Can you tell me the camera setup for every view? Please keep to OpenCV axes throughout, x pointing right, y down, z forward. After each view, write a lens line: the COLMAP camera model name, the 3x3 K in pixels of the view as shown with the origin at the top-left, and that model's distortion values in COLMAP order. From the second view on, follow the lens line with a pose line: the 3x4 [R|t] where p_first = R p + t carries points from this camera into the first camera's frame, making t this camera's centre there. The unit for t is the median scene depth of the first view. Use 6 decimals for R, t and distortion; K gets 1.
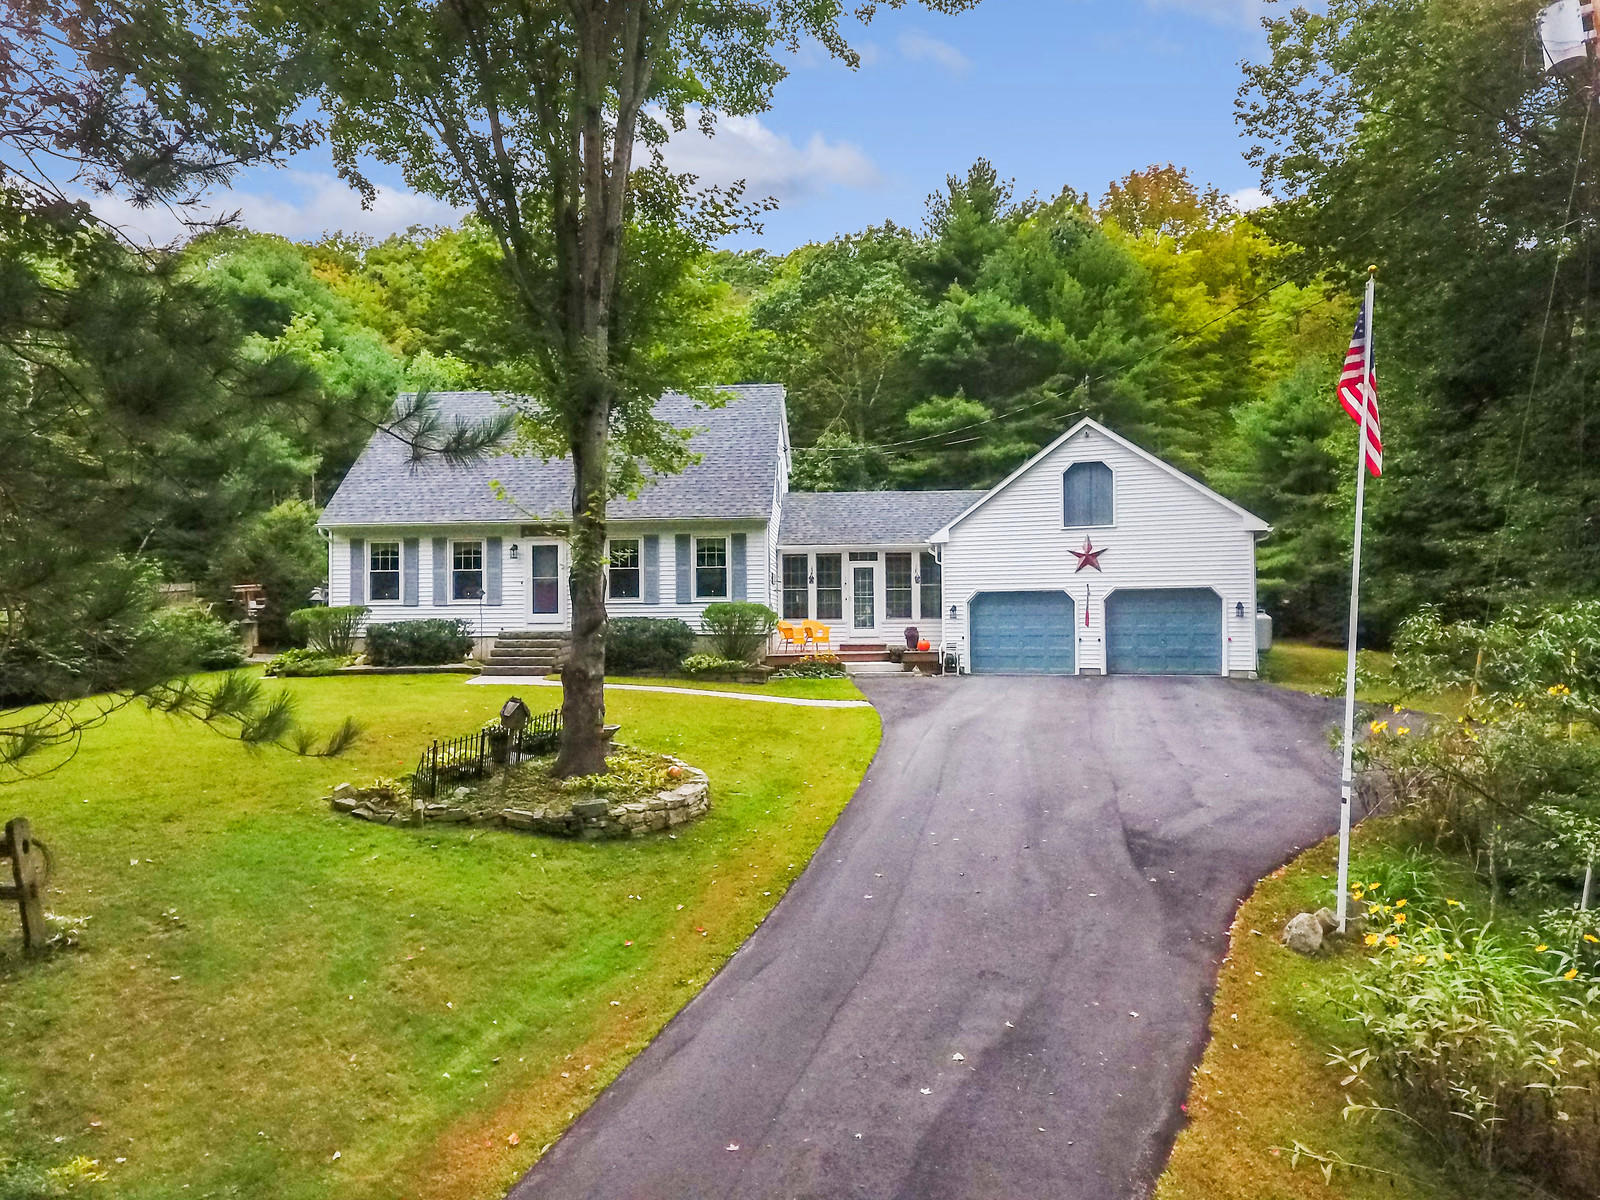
lens RADIAL K [[947.9, 0, 800.0], [0, 947.9, 600.0], [0, 0, 1]] dist [0.000300, -0.000861]
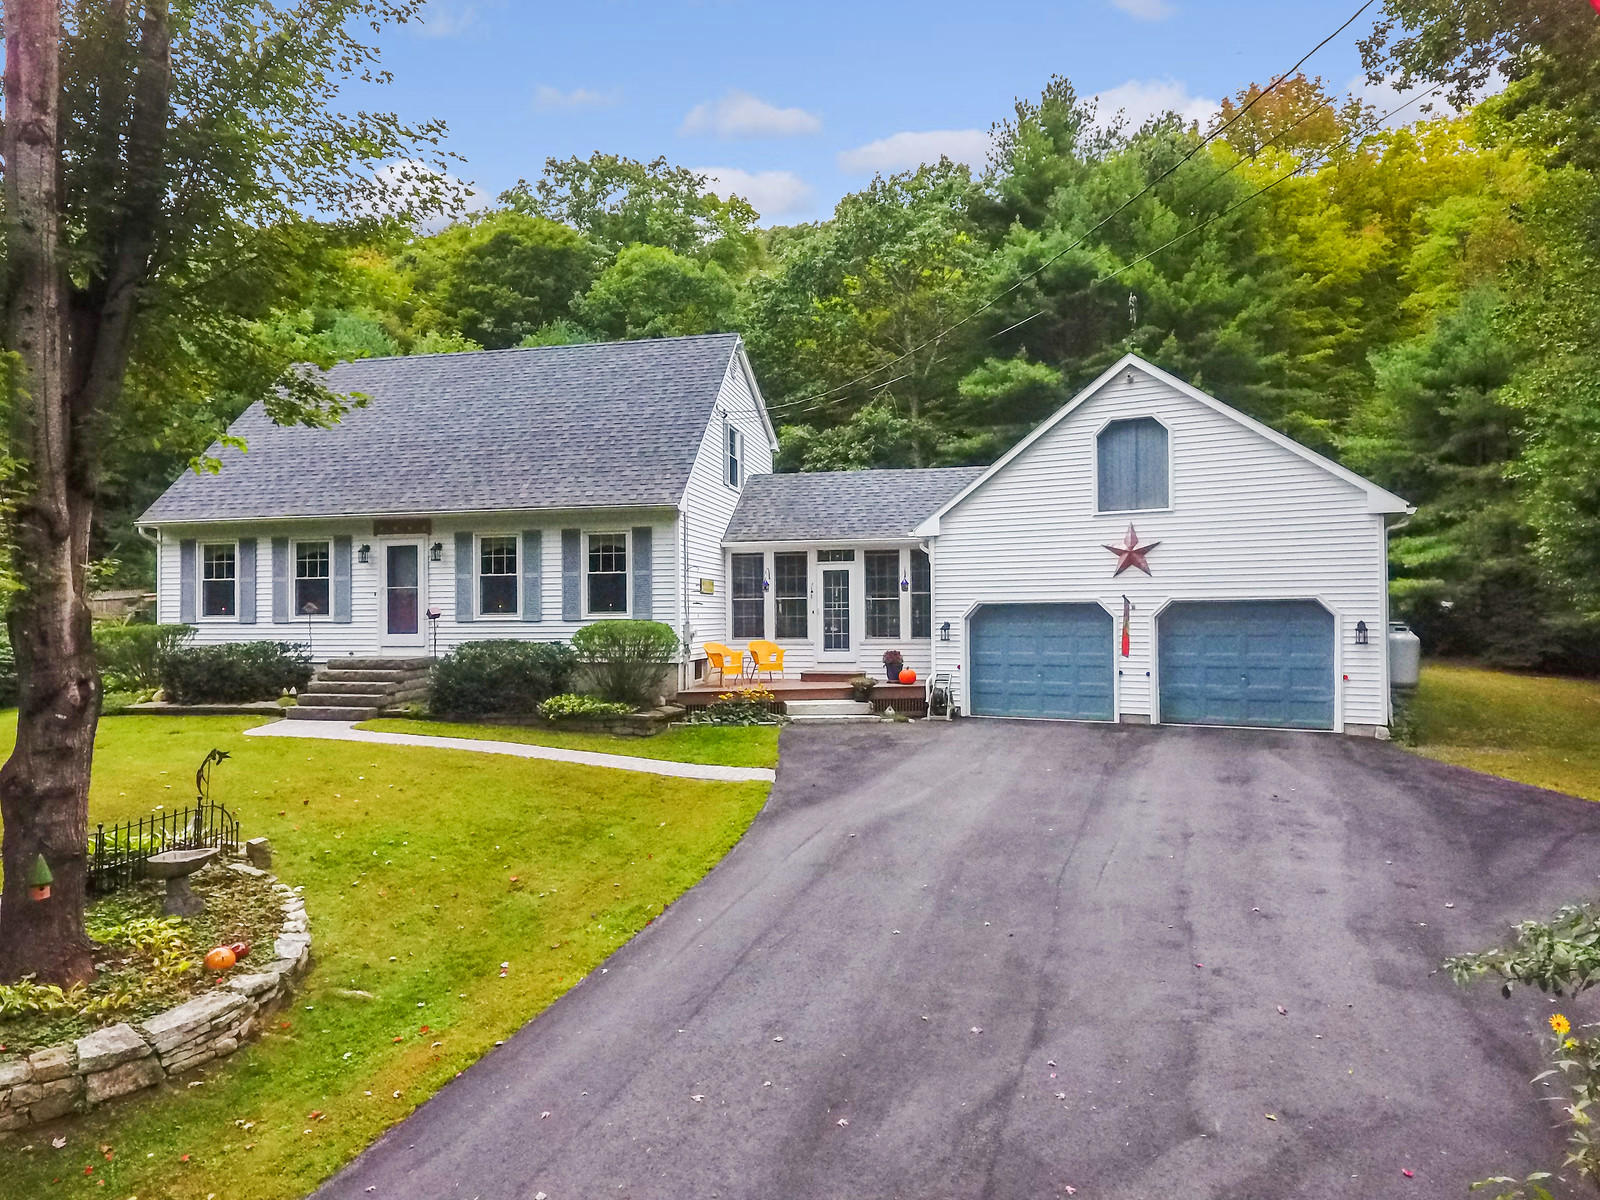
lens RADIAL K [[947.9, 0, 800.0], [0, 947.9, 600.0], [0, 0, 1]] dist [0.000300, -0.000861]
pose [[0.991289, -0.002187, -0.131688, 0.137695], [0.003037, 0.999976, 0.006249, -0.015288], [0.131671, -0.006595, 0.991272, 0.248060]]
